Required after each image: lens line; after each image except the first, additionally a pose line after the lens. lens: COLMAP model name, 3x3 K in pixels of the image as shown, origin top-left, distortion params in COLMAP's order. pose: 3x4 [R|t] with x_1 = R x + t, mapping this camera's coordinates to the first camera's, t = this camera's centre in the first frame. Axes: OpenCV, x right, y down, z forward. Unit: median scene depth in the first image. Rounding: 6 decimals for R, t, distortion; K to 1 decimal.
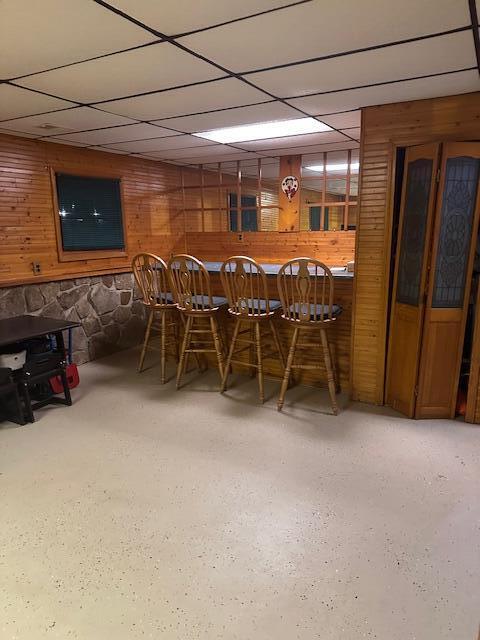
lens RADIAL K [[445.5, 0, 241.0], [0, 445.5, 324.5], [0, 0, 1]] dist [0.091815, -0.118198]
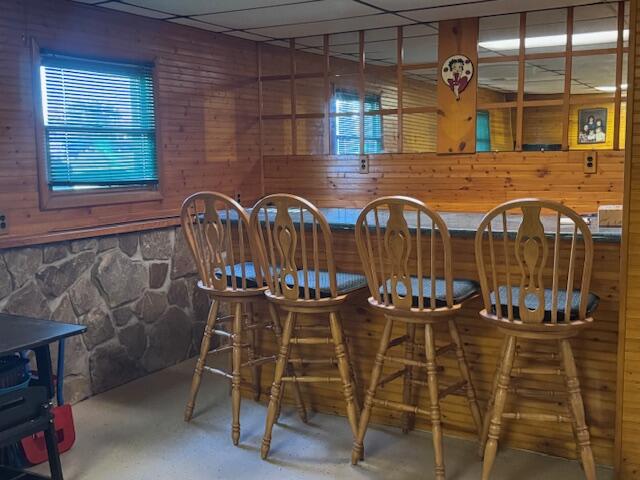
lens RADIAL K [[760.3, 0, 320.0], [0, 760.3, 240.0], [0, 0, 1]] dist [0.104902, -0.235326]
pose [[0.999940, -0.002341, -0.010662, -0.069478], [0.001279, 0.995130, -0.098560, -0.013649], [0.010841, 0.098540, 0.995074, 0.106491]]
